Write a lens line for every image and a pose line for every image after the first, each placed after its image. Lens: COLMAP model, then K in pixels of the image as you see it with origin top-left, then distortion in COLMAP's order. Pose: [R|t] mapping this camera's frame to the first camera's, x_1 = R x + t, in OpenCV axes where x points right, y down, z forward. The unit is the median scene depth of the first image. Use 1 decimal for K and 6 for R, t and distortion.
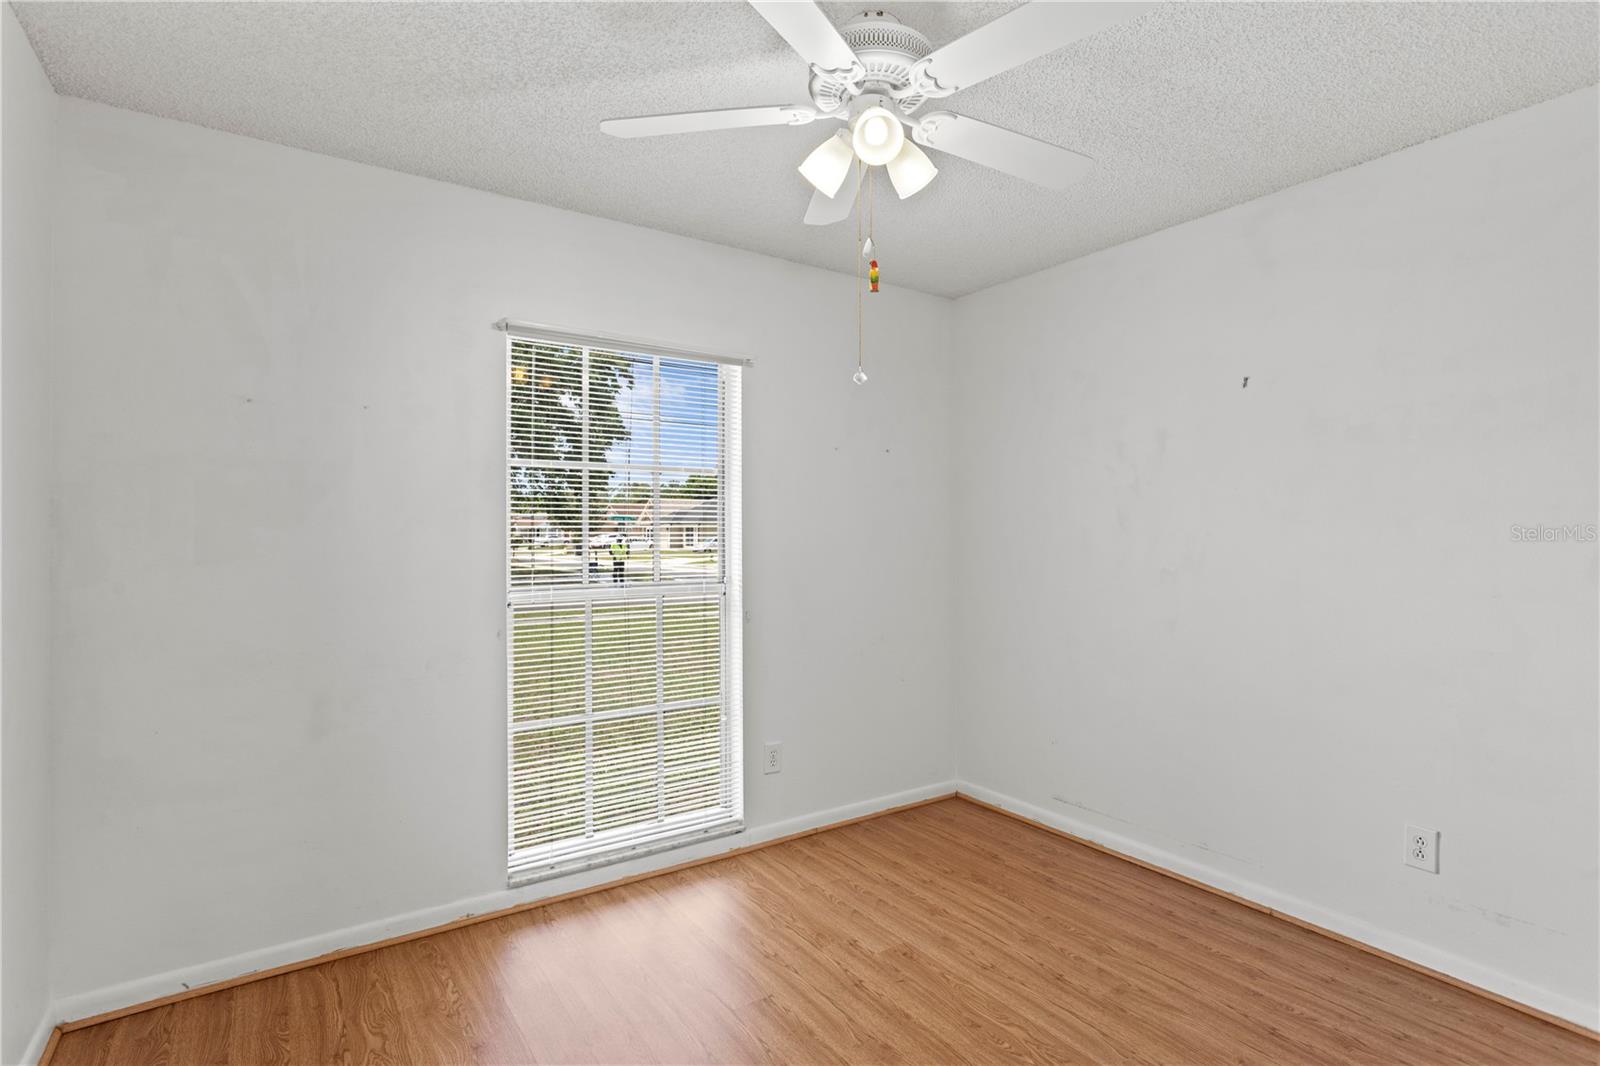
lens RADIAL K [[795.7, 0, 798.9], [0, 795.7, 522.4], [0, 0, 1]] dist [-0.008940, 0.002690]
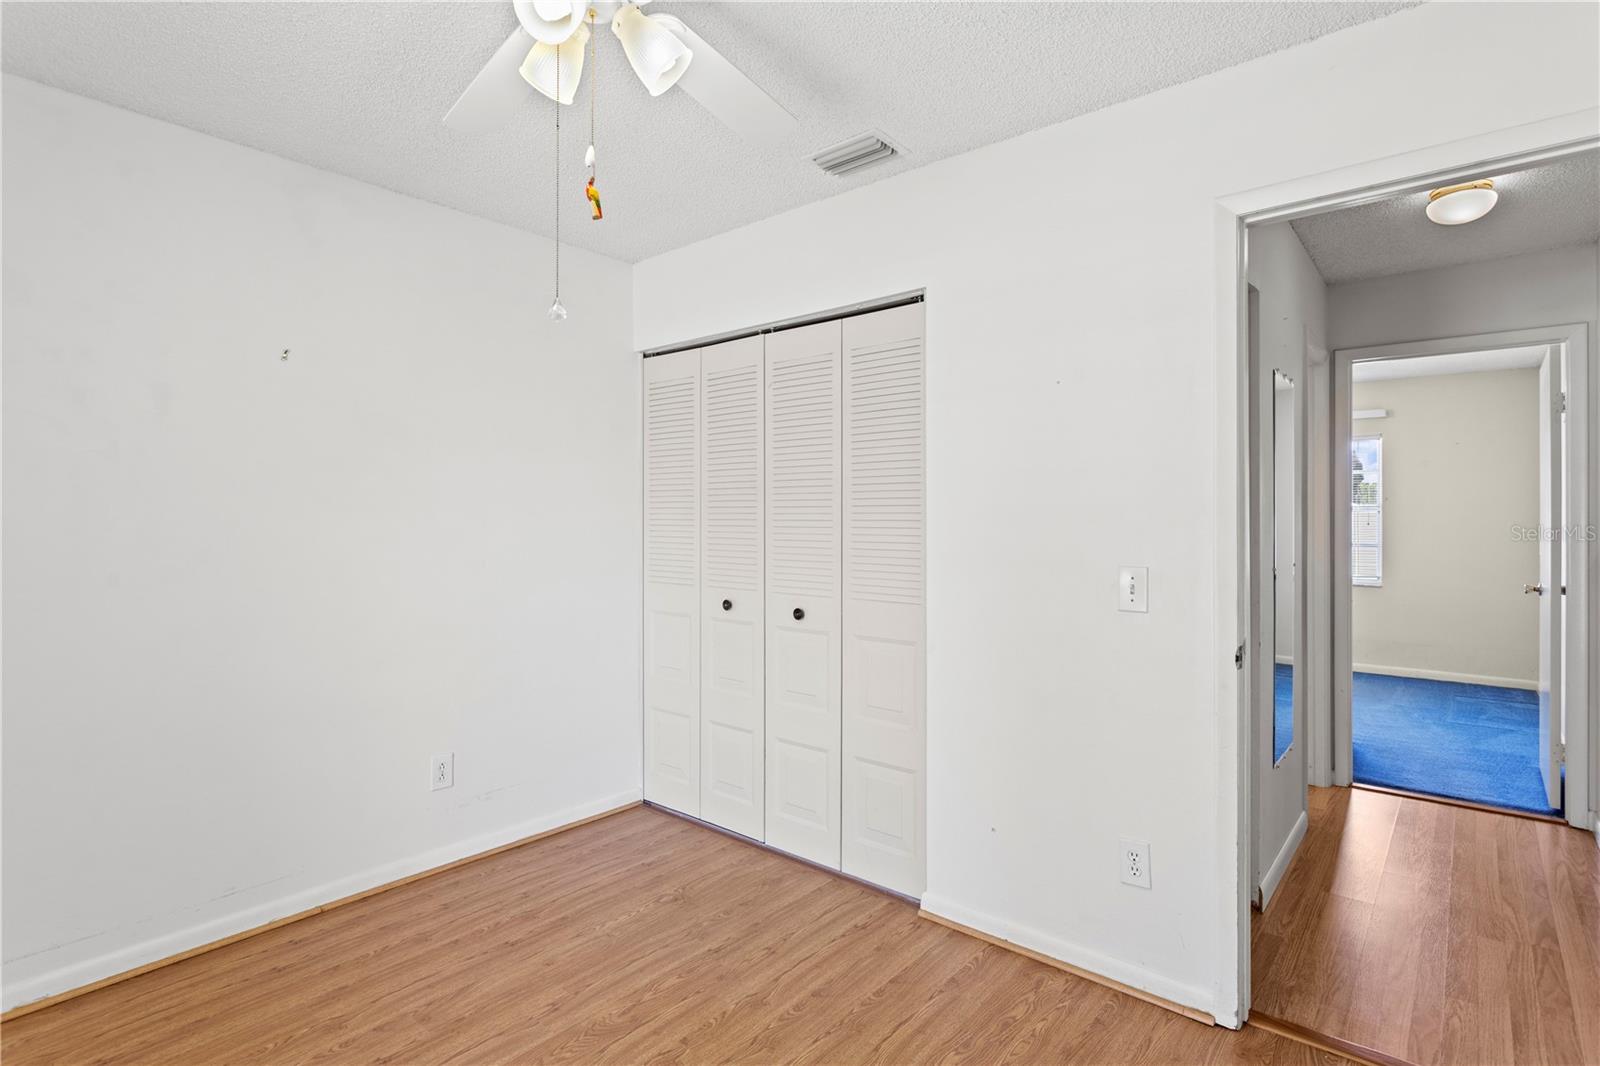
lens RADIAL K [[795.7, 0, 798.9], [0, 795.7, 522.4], [0, 0, 1]] dist [-0.008940, 0.002690]
pose [[-0.260978, -0.011038, 0.965282, -0.563938], [-0.006952, 0.999930, 0.009555, 0.002377], [-0.965320, -0.004217, -0.261037, 0.785515]]
